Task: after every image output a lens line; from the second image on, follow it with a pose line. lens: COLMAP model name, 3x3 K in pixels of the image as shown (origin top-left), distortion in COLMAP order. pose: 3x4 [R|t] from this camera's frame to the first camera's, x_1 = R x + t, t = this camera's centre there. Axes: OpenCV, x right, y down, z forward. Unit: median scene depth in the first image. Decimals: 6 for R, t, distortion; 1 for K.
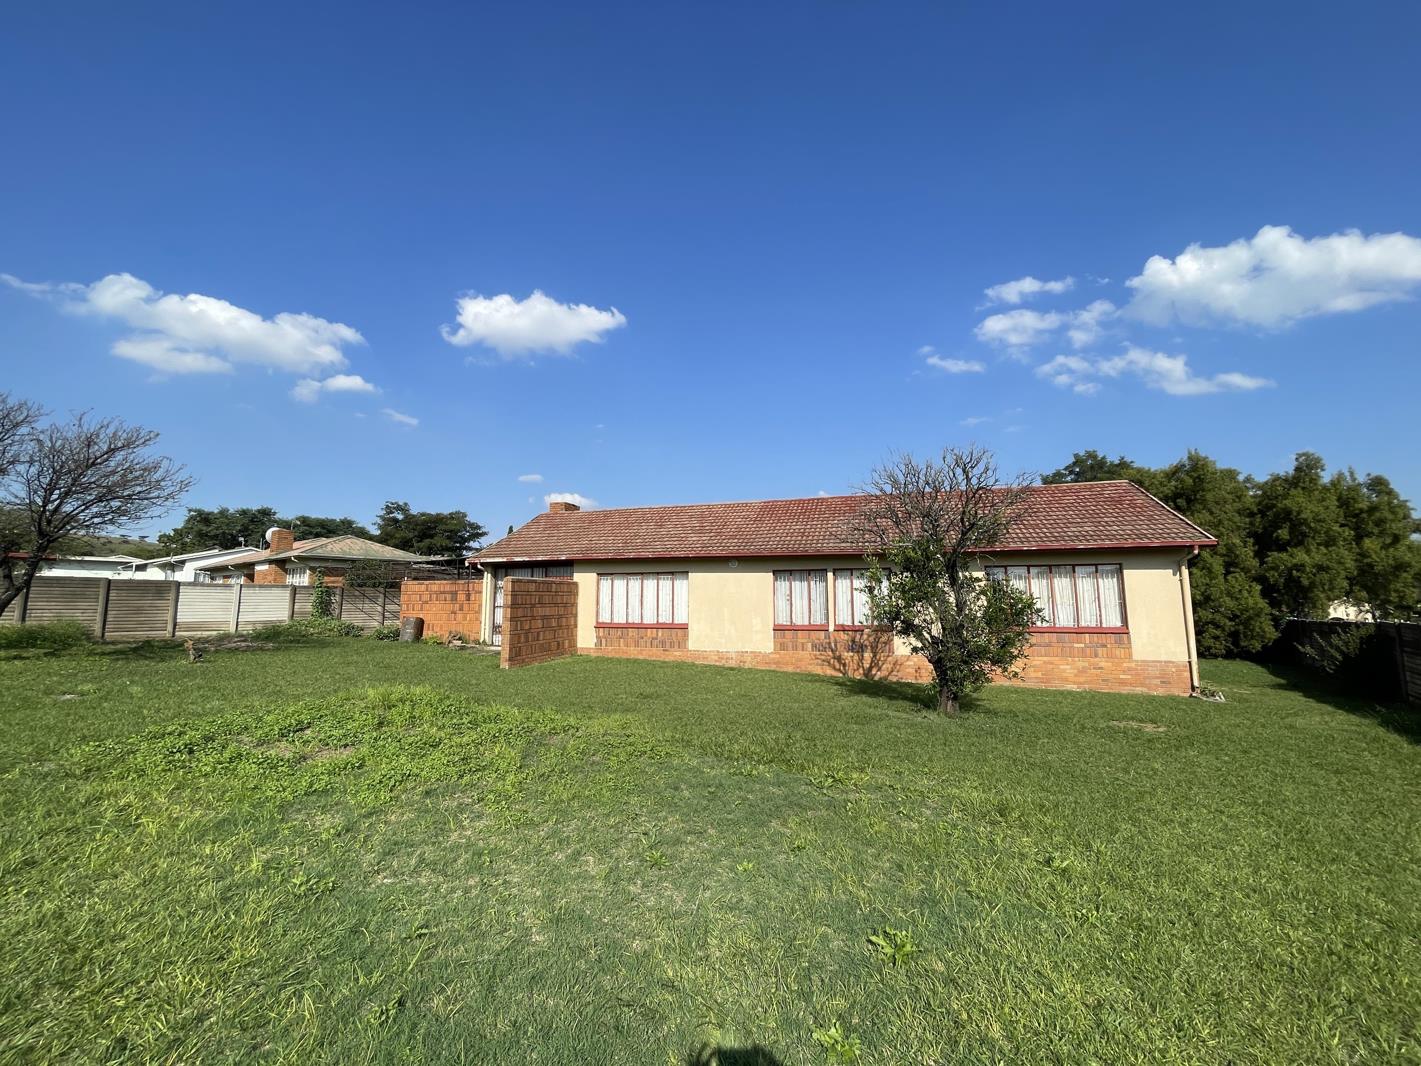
lens RADIAL K [[573.7, 0, 710.5], [0, 573.7, 533.0], [0, 0, 1]] dist [0.000337, 0.000156]
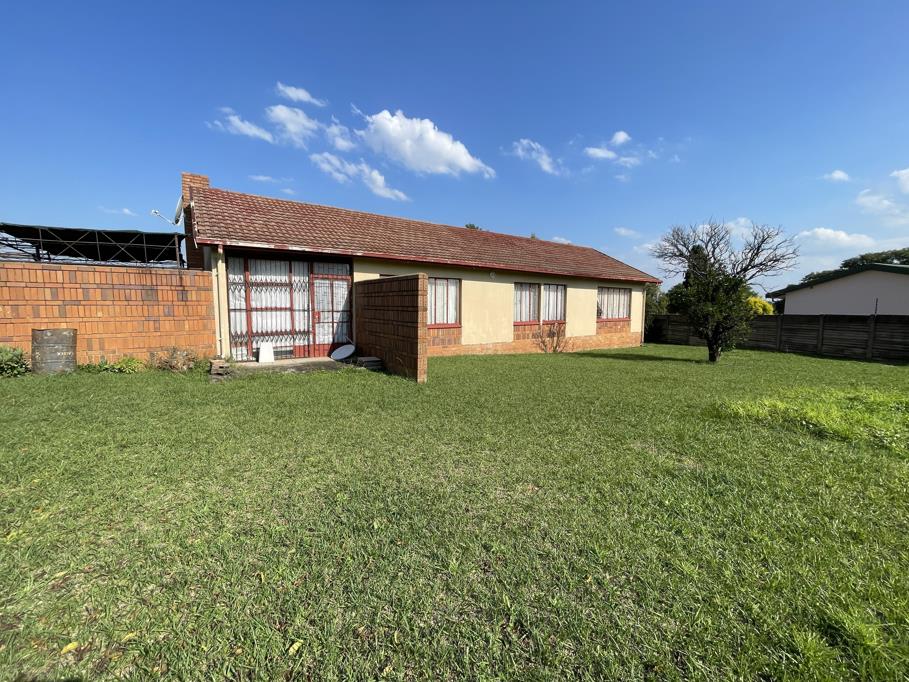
lens RADIAL K [[391.2, 0, 454.5], [0, 391.2, 341.0], [0, 0, 1]] dist [-0.000064, 0.000045]
pose [[0.574409, -0.062992, 0.816141, -0.680218], [-0.091936, 0.985762, 0.140789, 0.078234], [-0.813389, -0.155903, 0.560439, 0.530750]]
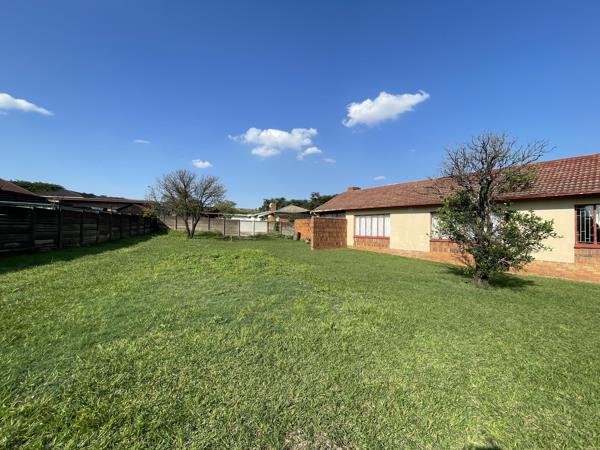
lens RADIAL K [[242.2, 0, 300.0], [0, 242.2, 225.0], [0, 0, 1]] dist [0.000337, 0.000156]
pose [[0.815586, 0.007044, -0.578593, 0.211286], [0.048026, 0.995652, 0.079819, 0.019384], [0.576640, -0.092886, 0.811701, 0.039325]]
